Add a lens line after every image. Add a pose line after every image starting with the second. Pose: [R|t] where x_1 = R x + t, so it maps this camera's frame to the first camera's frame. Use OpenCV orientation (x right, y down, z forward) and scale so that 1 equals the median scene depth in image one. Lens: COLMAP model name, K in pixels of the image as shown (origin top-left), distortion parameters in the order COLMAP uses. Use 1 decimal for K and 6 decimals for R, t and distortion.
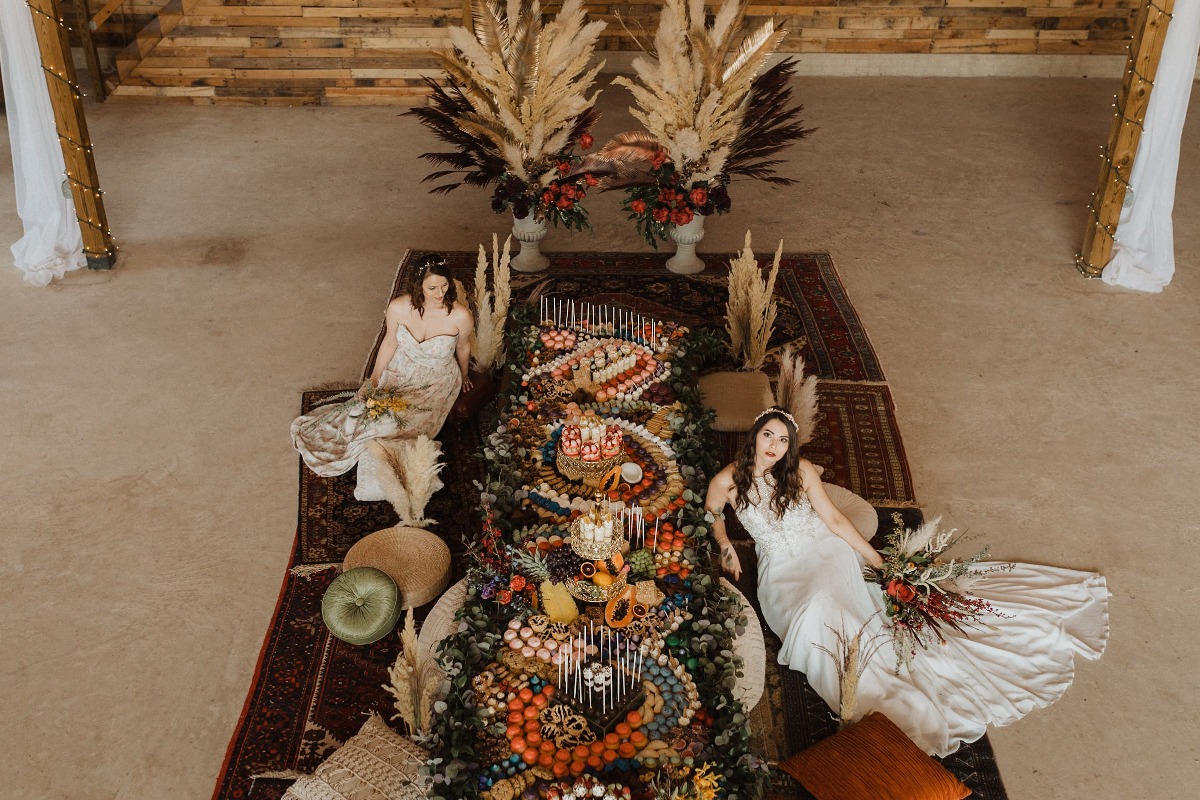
lens RADIAL K [[1210.7, 0, 573.8], [0, 1210.7, 380.6], [0, 0, 1]] dist [-0.000968, 0.003483]
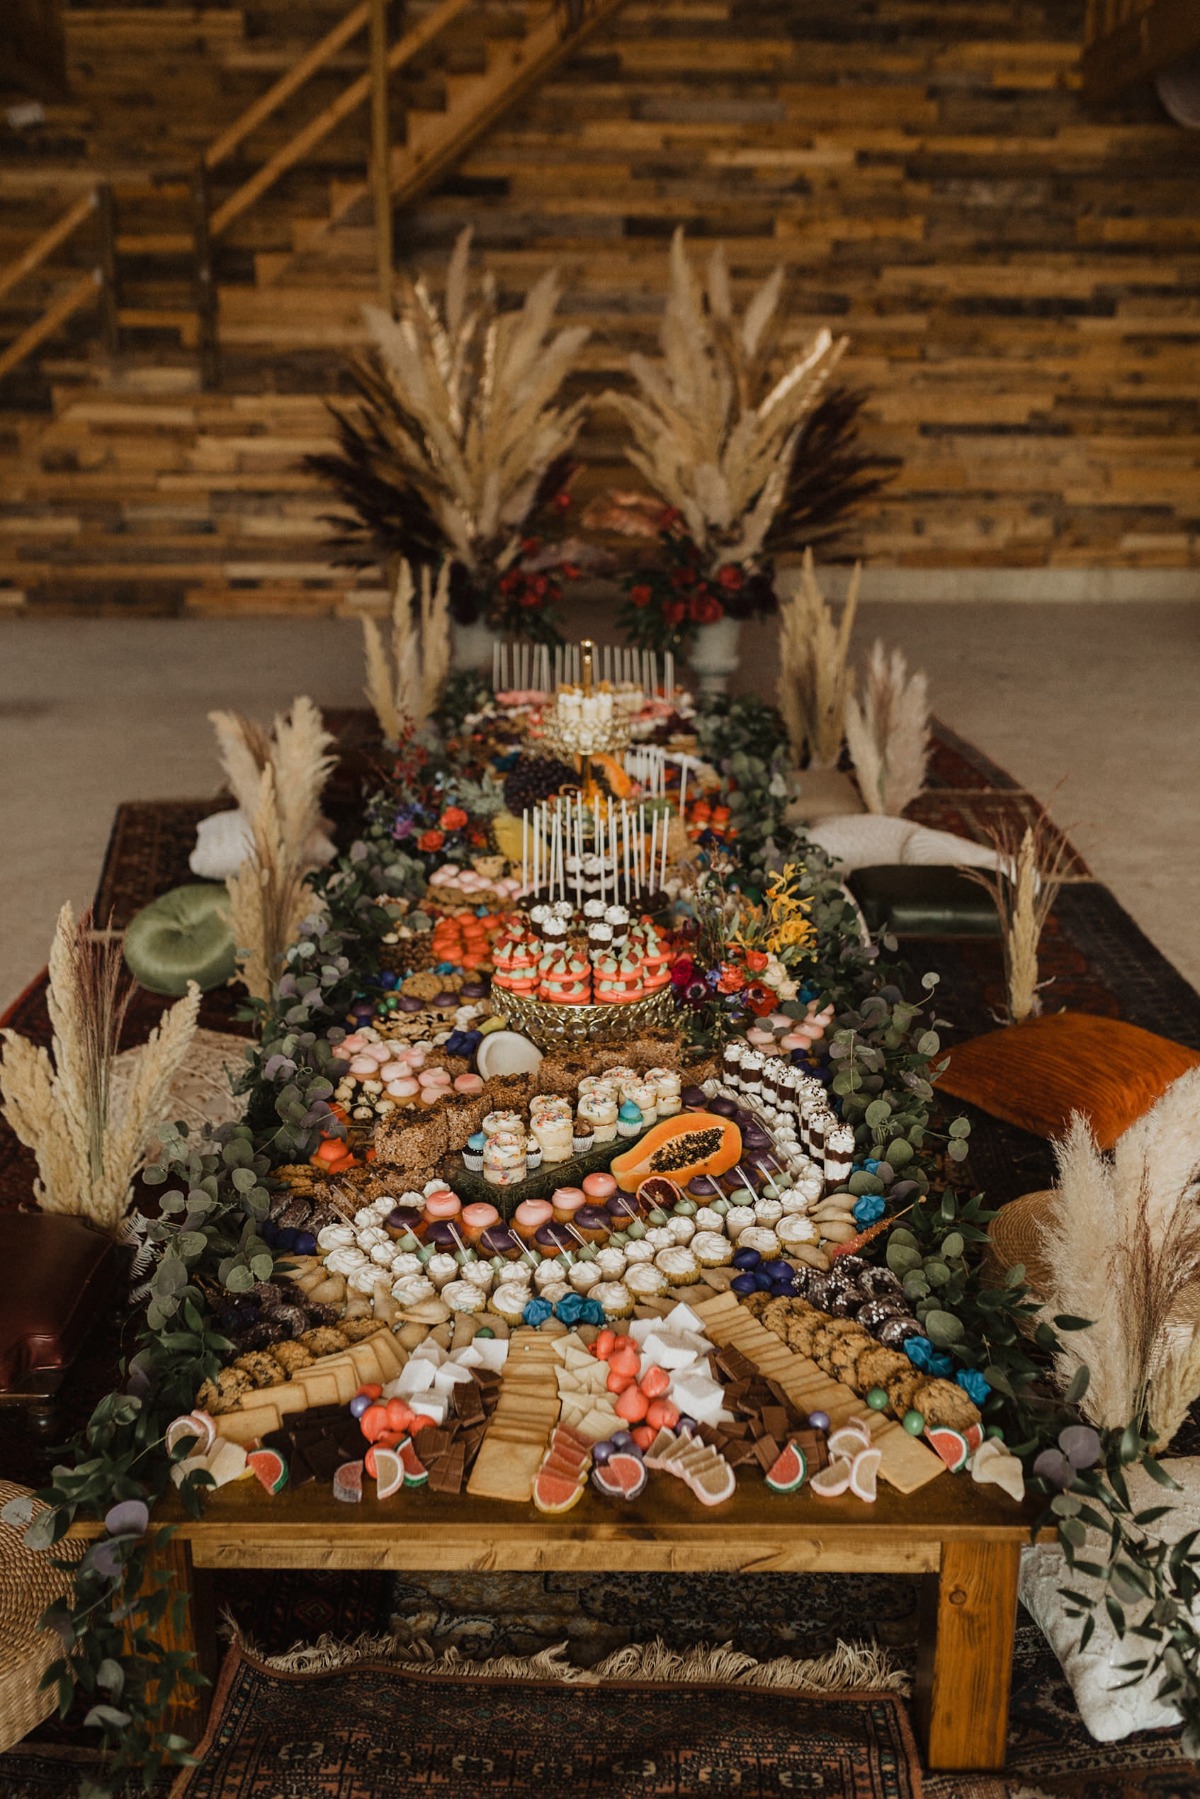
lens RADIAL K [[1722.6, 0, 595.3], [0, 1722.6, 903.7], [0, 0, 1]] dist [0.001398, -0.001693]
pose [[0.999540, -0.006073, 0.029708, -0.001993], [0.013221, 0.968988, -0.246755, 0.346575], [-0.027289, 0.247034, 0.968623, 0.157134]]
